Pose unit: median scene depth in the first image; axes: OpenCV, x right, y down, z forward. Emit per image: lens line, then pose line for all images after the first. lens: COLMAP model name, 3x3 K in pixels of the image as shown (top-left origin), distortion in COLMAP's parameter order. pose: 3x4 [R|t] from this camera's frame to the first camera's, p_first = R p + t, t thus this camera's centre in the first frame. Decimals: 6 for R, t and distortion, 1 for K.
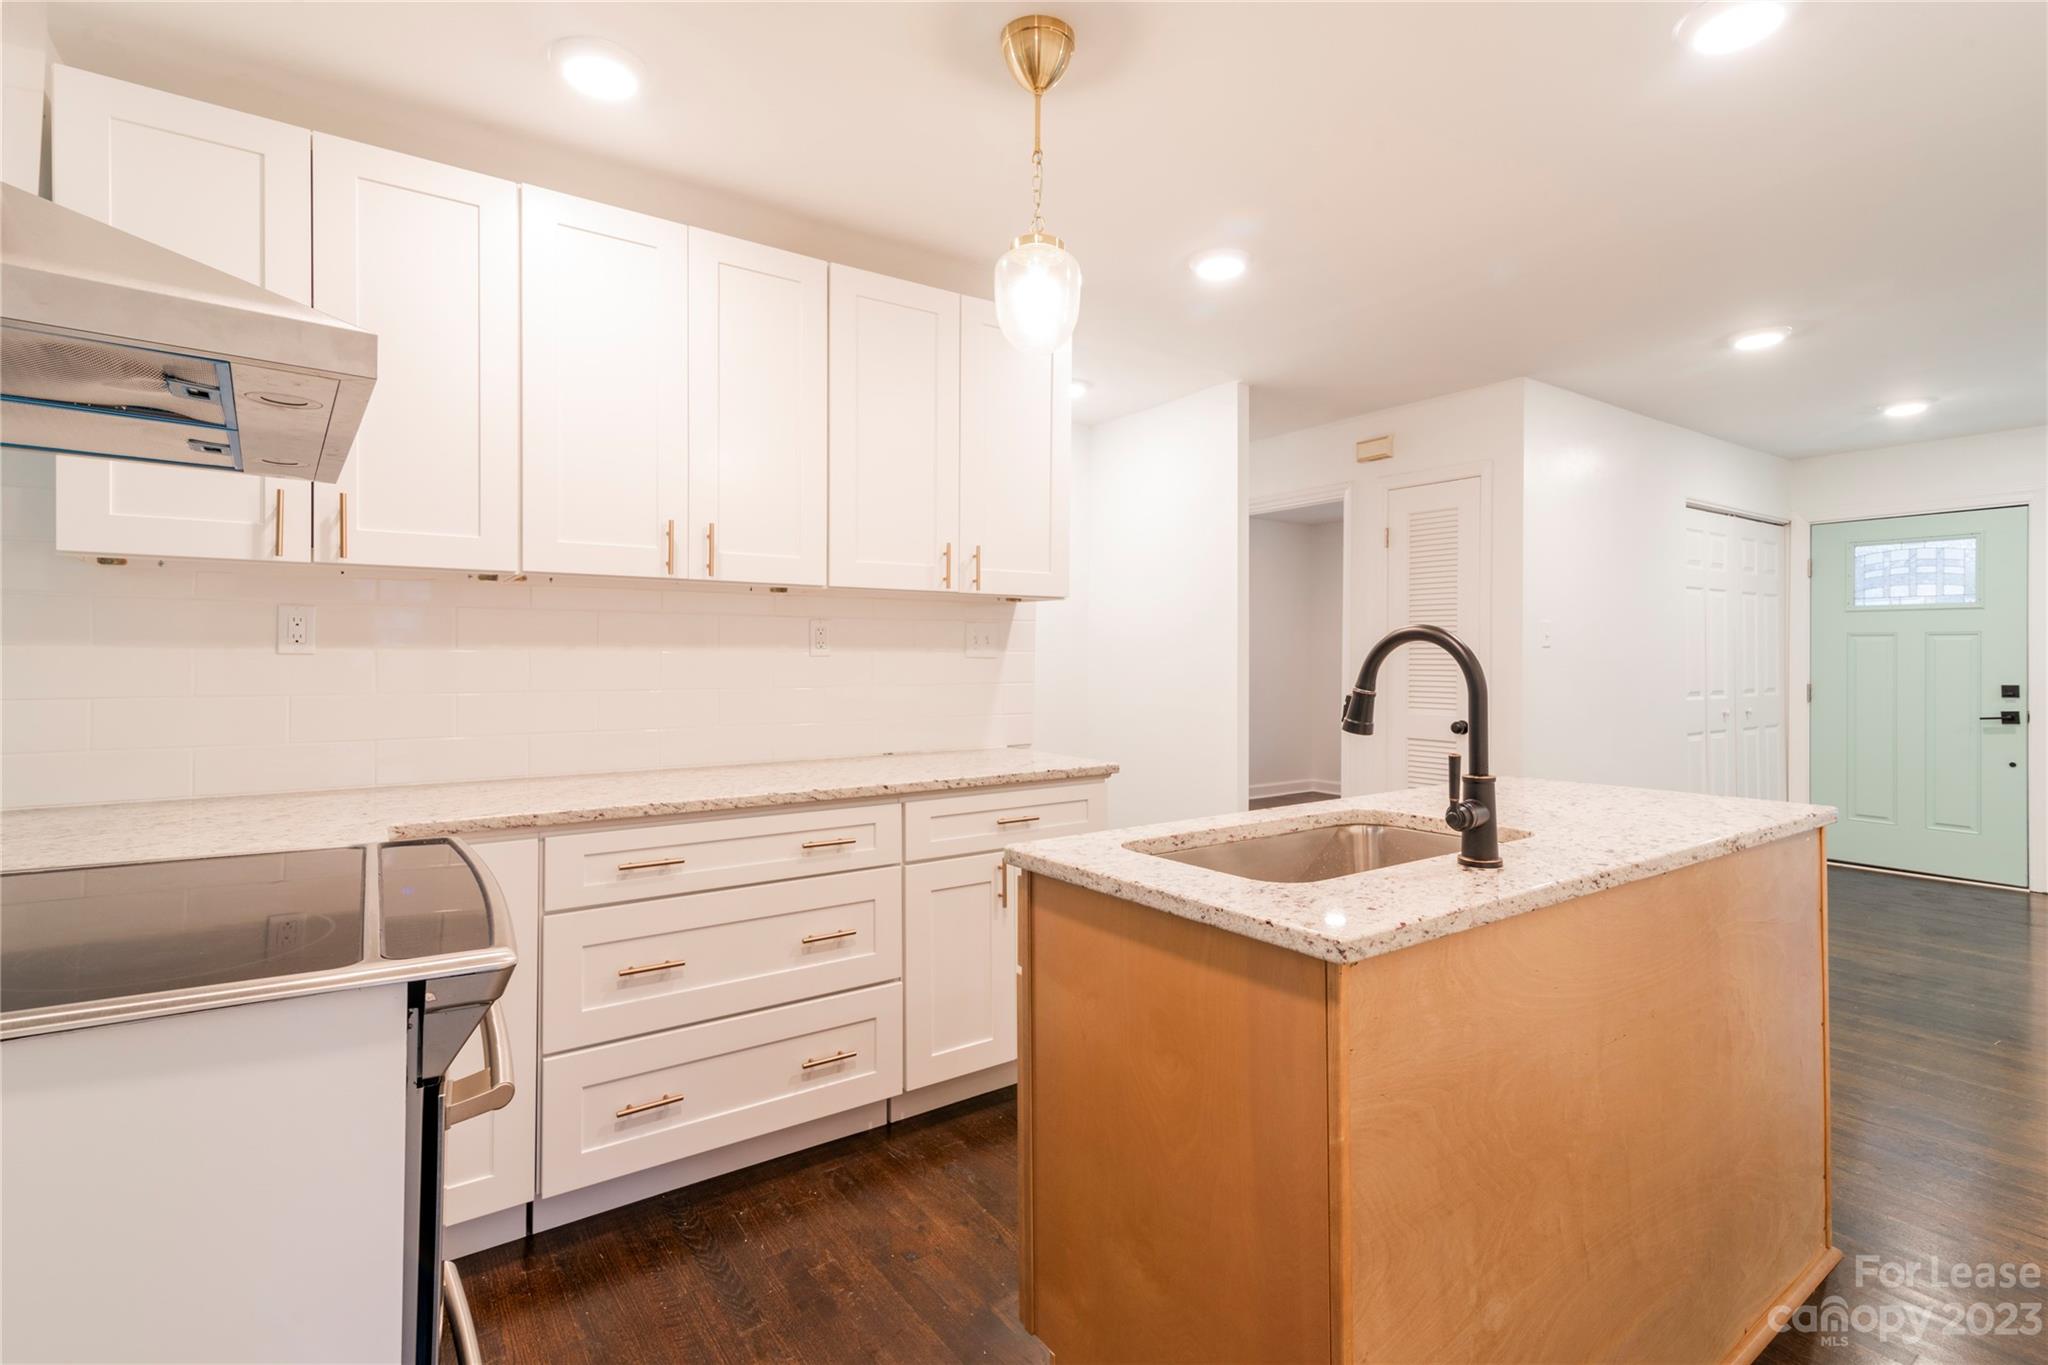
lens RADIAL K [[942.5, 0, 1026.5], [0, 942.5, 669.3], [0, 0, 1]] dist [0.017236, -0.002148]
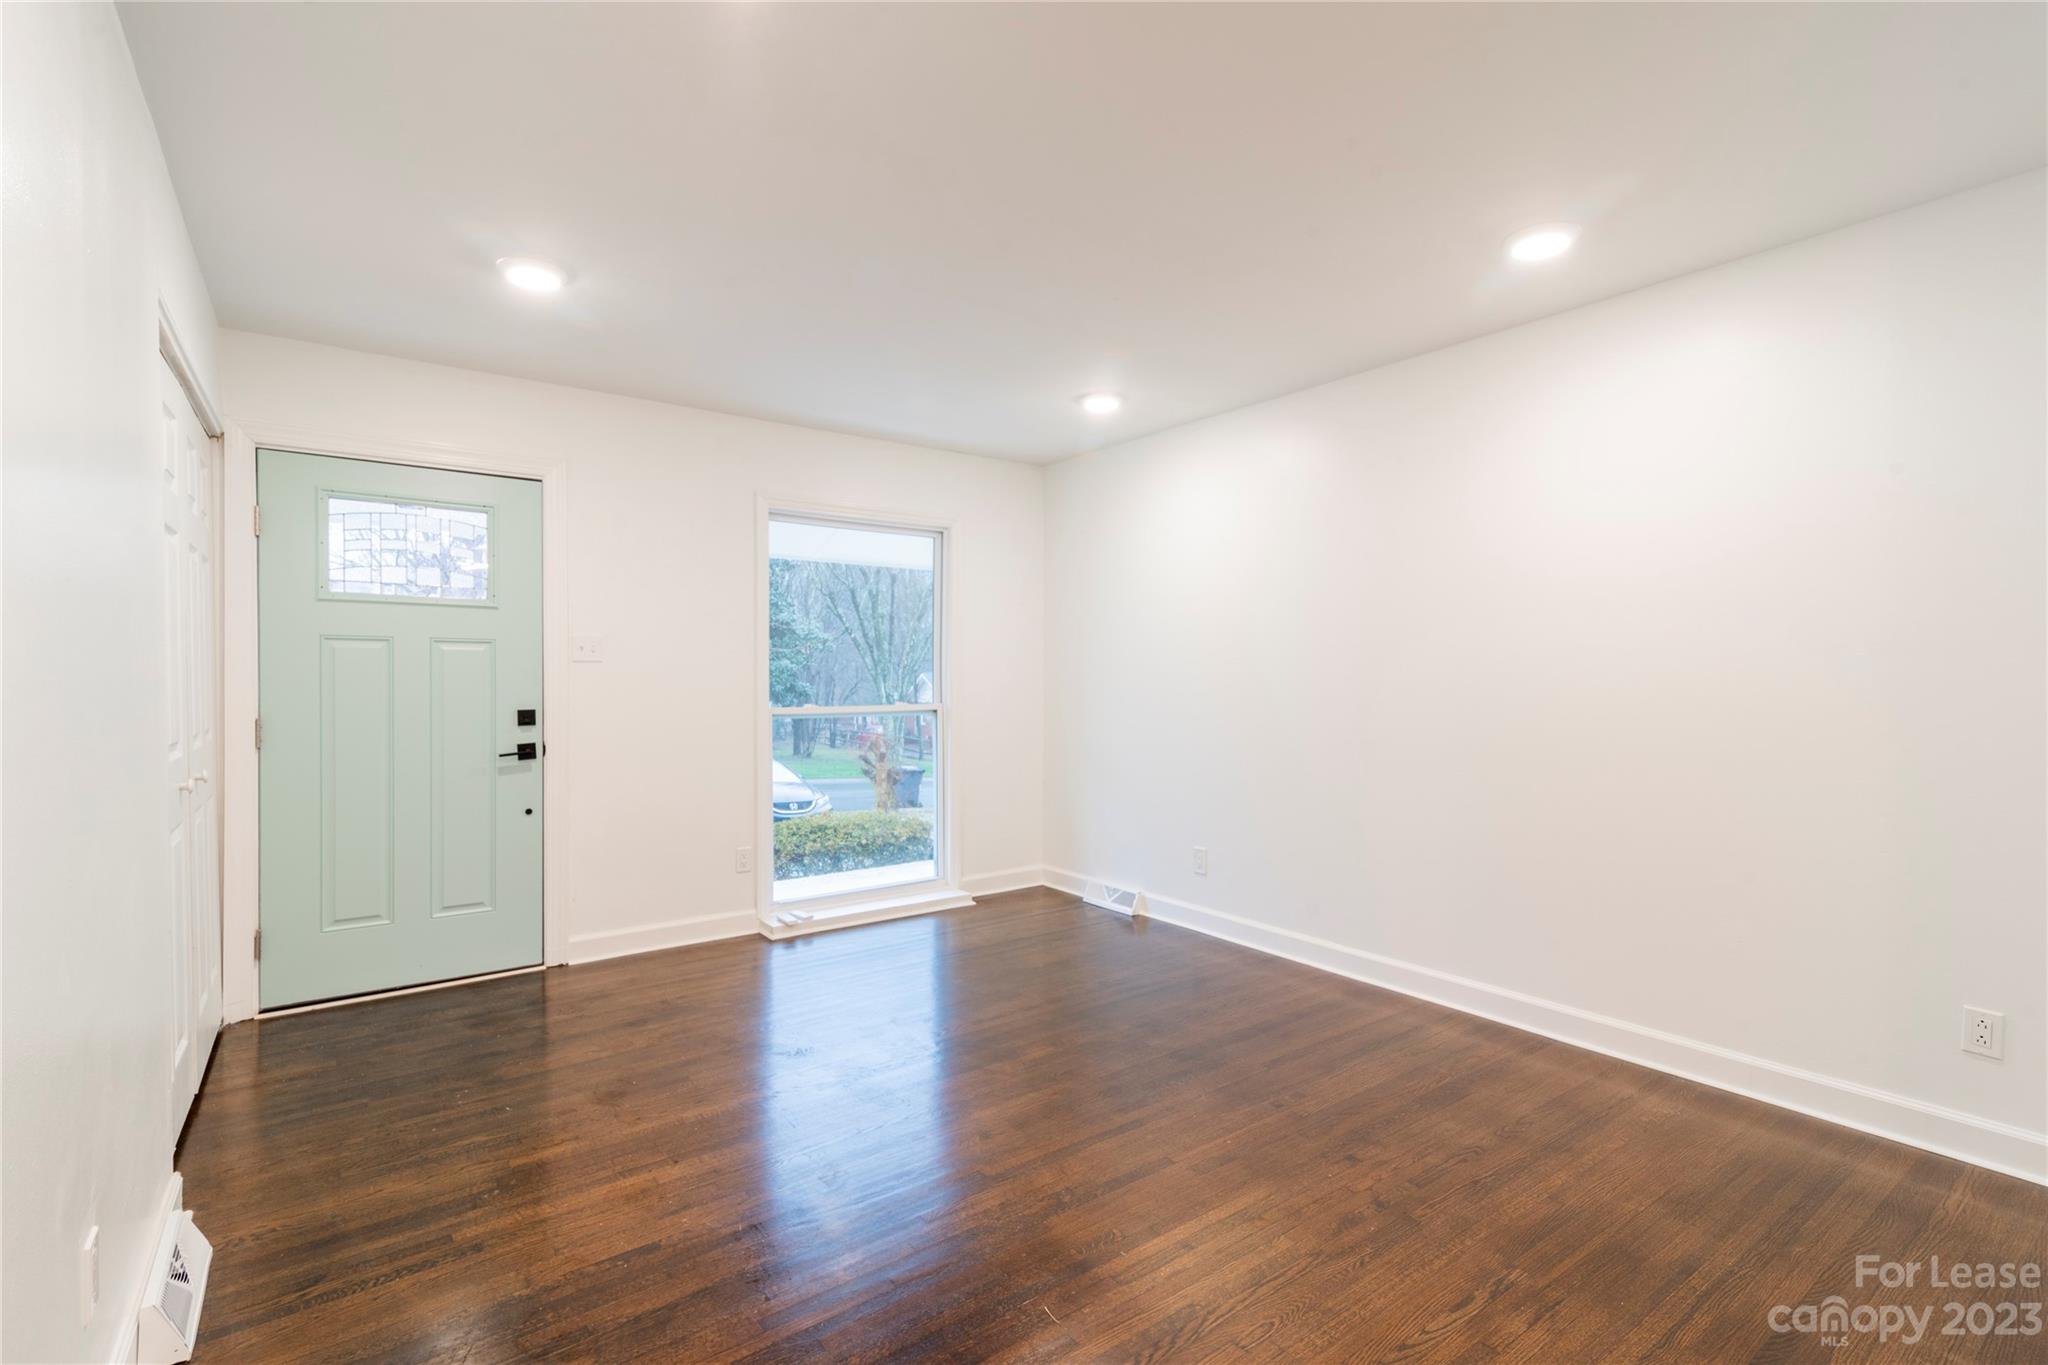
lens RADIAL K [[942.5, 0, 1028.8], [0, 942.5, 686.8], [0, 0, 1]] dist [0.017236, -0.002148]
pose [[-0.029280, -0.012123, 0.999498, 0.248066], [0.013380, 0.999832, 0.012519, -0.006078], [-0.999482, 0.013740, -0.029113, 0.614497]]
